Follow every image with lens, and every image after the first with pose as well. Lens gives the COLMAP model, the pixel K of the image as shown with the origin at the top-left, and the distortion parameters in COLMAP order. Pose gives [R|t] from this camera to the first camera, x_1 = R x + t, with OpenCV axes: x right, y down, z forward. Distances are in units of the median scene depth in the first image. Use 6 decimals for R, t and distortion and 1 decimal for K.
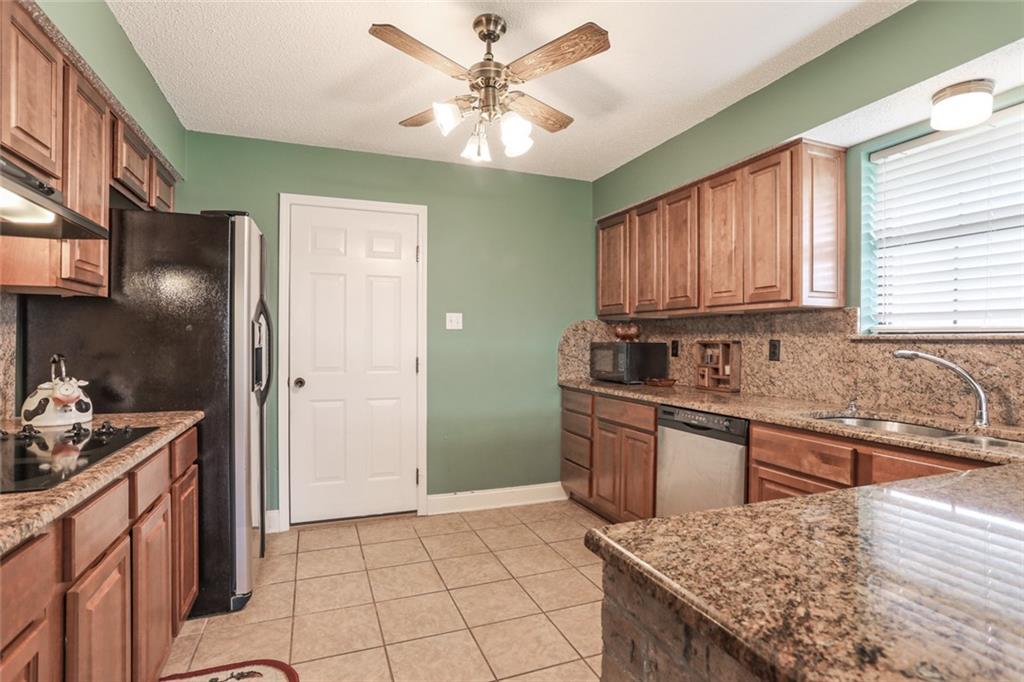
lens RADIAL K [[516.7, 0, 513.0], [0, 516.7, 339.4], [0, 0, 1]] dist [0.000363, 0.000723]
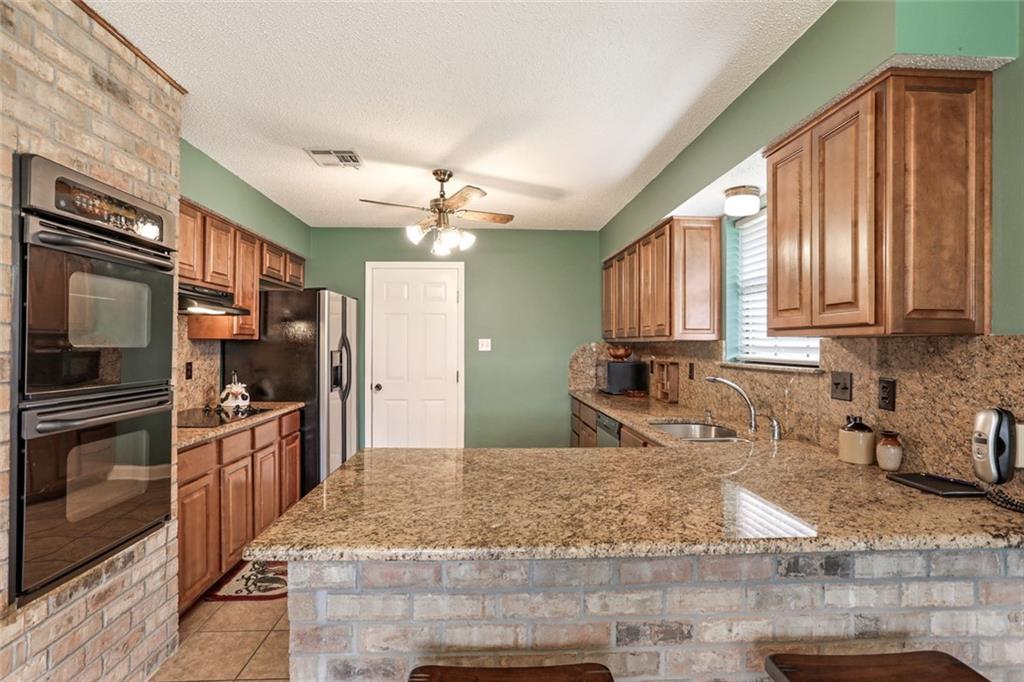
lens RADIAL K [[516.7, 0, 497.2], [0, 516.7, 350.1], [0, 0, 1]] dist [0.000363, 0.000723]
pose [[0.946416, 0.002132, -0.322943, 0.553397], [0.001060, 0.999952, 0.009706, -0.052571], [0.322948, -0.009528, 0.946369, -0.427038]]
